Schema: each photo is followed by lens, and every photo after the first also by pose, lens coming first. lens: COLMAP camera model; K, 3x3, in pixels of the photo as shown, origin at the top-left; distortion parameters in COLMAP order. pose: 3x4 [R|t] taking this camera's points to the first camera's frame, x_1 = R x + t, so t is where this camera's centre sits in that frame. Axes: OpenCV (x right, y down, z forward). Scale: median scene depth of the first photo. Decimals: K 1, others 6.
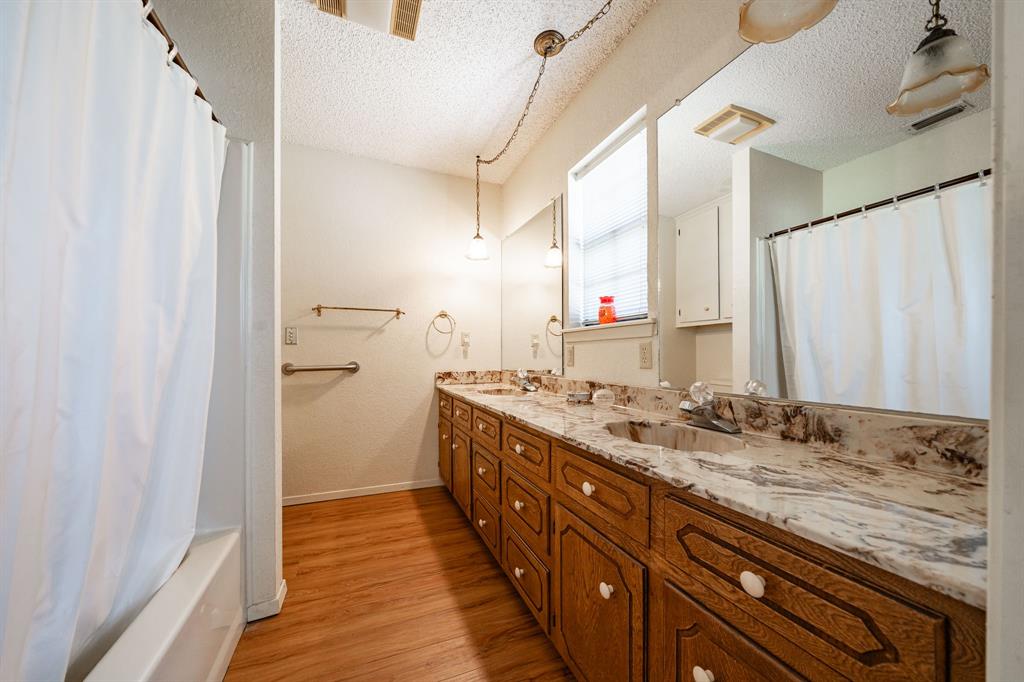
lens RADIAL K [[356.4, 0, 514.5], [0, 356.4, 348.3], [0, 0, 1]] dist [-0.003357, -0.000104]
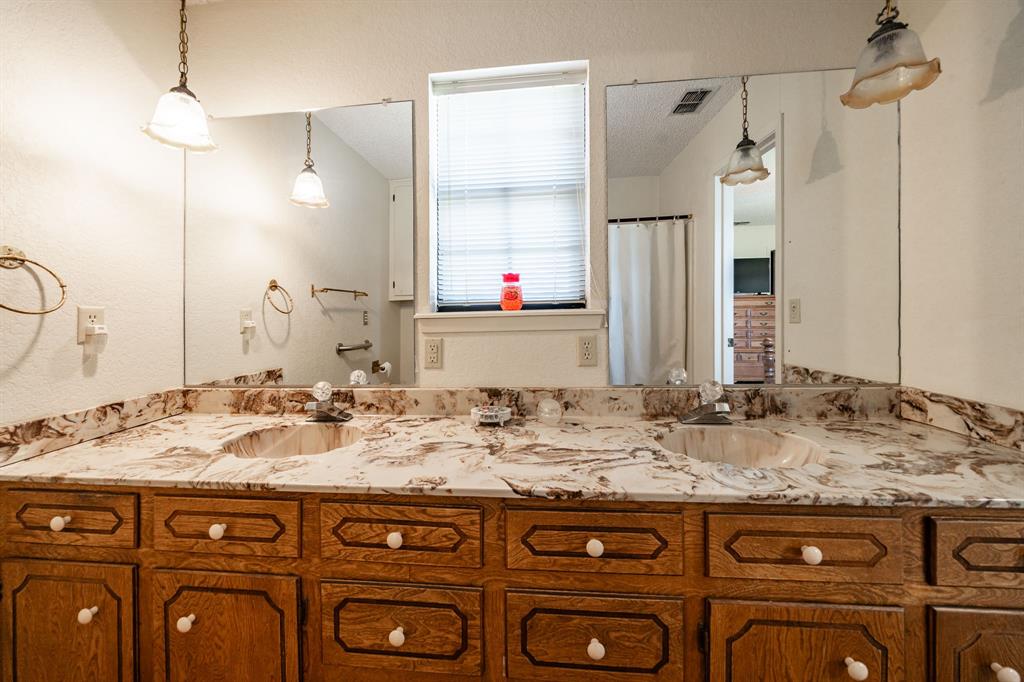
lens RADIAL K [[356.4, 0, 524.3], [0, 356.4, 310.3], [0, 0, 1]] dist [-0.003357, -0.000104]
pose [[0.485212, 0.004868, 0.874383, -0.597934], [0.003218, 0.999968, -0.007353, -0.094095], [-0.874390, 0.006381, 0.485181, 0.935123]]
